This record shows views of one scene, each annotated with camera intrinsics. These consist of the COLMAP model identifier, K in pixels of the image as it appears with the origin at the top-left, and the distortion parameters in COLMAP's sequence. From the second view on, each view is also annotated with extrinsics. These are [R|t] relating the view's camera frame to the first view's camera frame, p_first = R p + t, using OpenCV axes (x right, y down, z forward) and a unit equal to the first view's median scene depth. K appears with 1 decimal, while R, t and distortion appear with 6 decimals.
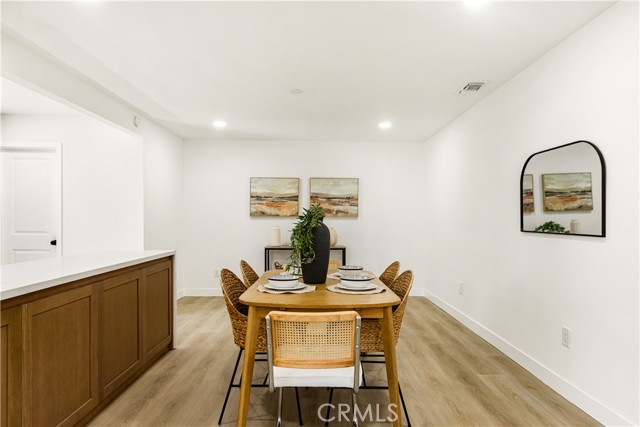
lens RADIAL K [[391.5, 0, 324.0], [0, 391.5, 221.2], [0, 0, 1]] dist [0.029639, 0.000301]
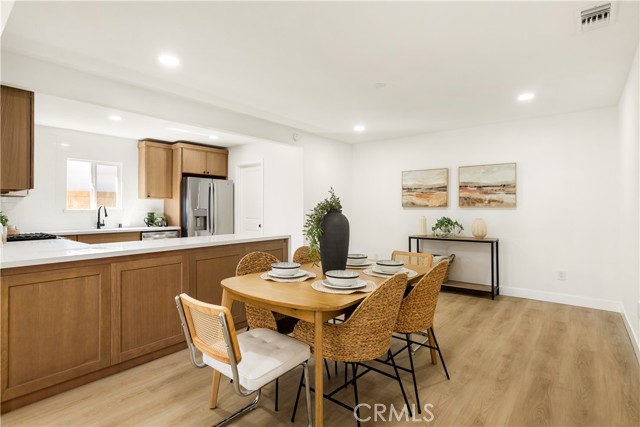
lens RADIAL K [[324.1, 0, 317.8], [0, 324.1, 204.7], [0, 0, 1]] dist [-0.003728, -0.000427]
pose [[0.762670, -0.012611, -0.646665, 0.217611], [0.000353, 0.999818, -0.019081, -0.001292], [0.646788, 0.014324, 0.762536, 0.157462]]
